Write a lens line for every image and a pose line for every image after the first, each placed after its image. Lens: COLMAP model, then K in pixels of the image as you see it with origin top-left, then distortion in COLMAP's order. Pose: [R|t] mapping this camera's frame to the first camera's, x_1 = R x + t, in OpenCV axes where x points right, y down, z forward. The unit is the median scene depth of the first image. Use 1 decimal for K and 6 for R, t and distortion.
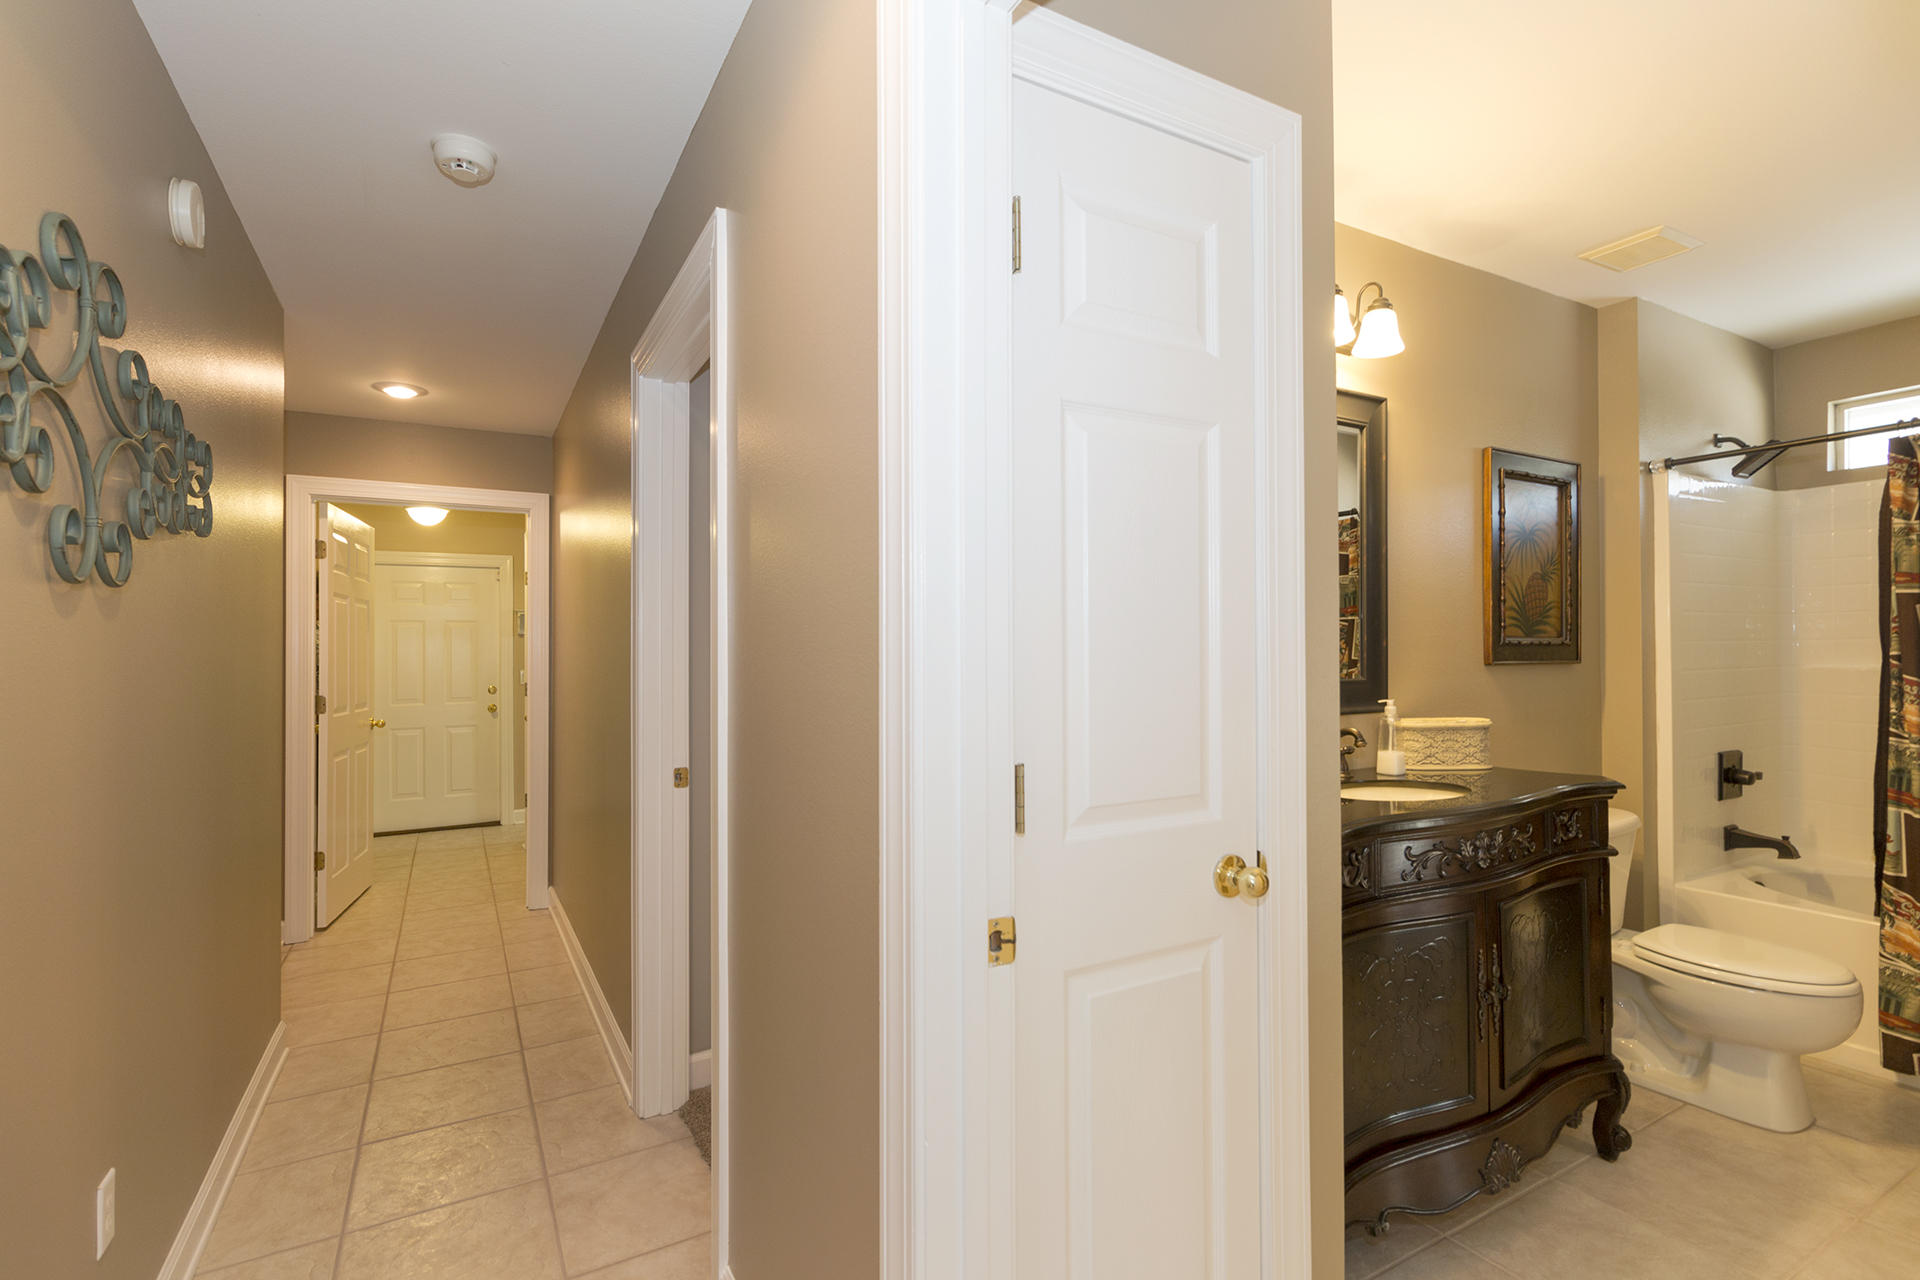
lens RADIAL K [[901.7, 0, 946.8], [0, 901.7, 649.7], [0, 0, 1]] dist [0.003499, 0.001171]
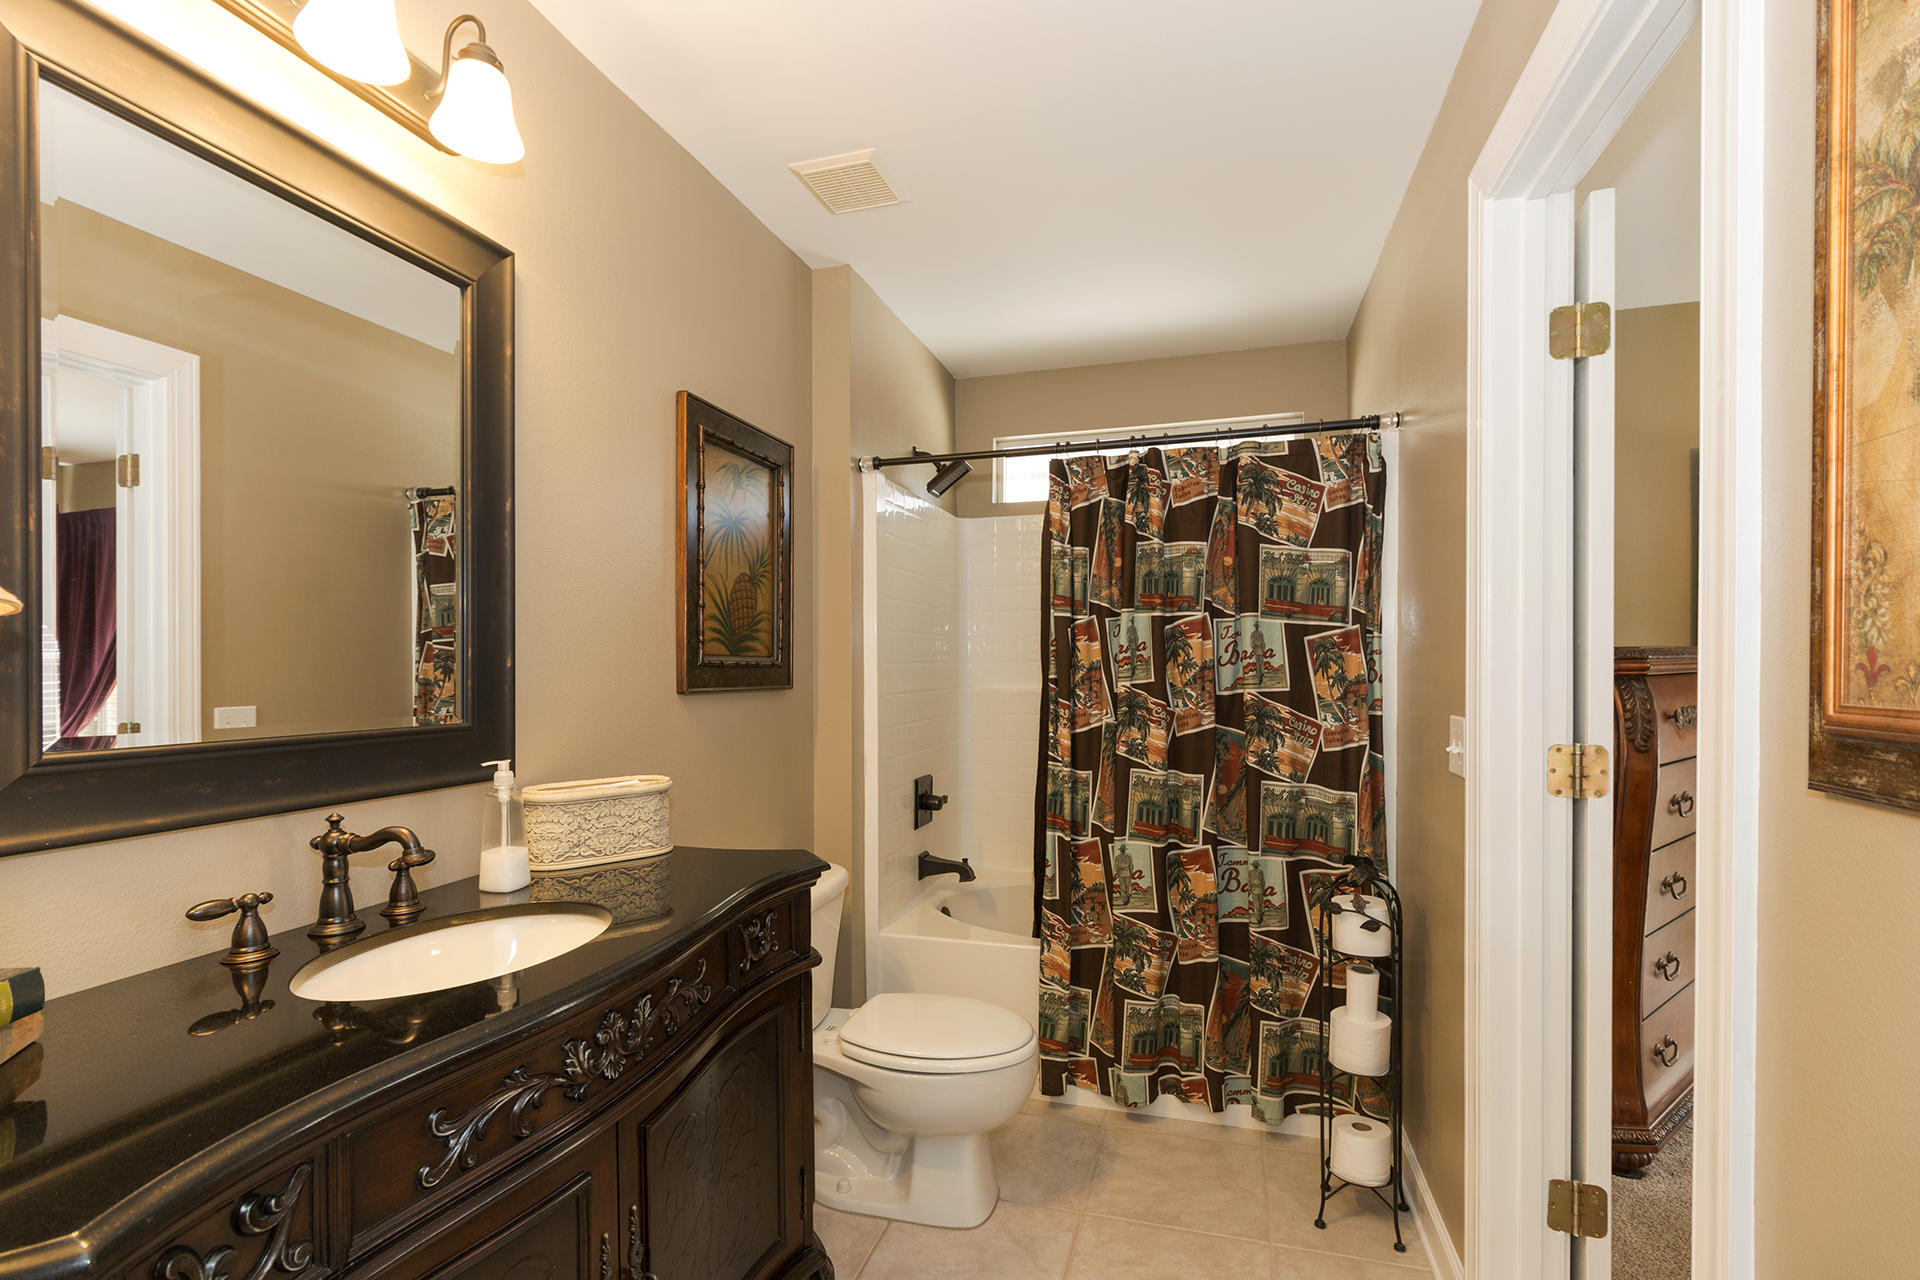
lens RADIAL K [[901.7, 0, 954.2], [0, 901.7, 660.3], [0, 0, 1]] dist [0.003499, 0.001171]
pose [[0.720698, 0.010047, 0.693176, 0.268219], [-0.003603, 0.999936, -0.010747, -0.002736], [-0.693240, 0.005247, 0.720688, 0.344577]]
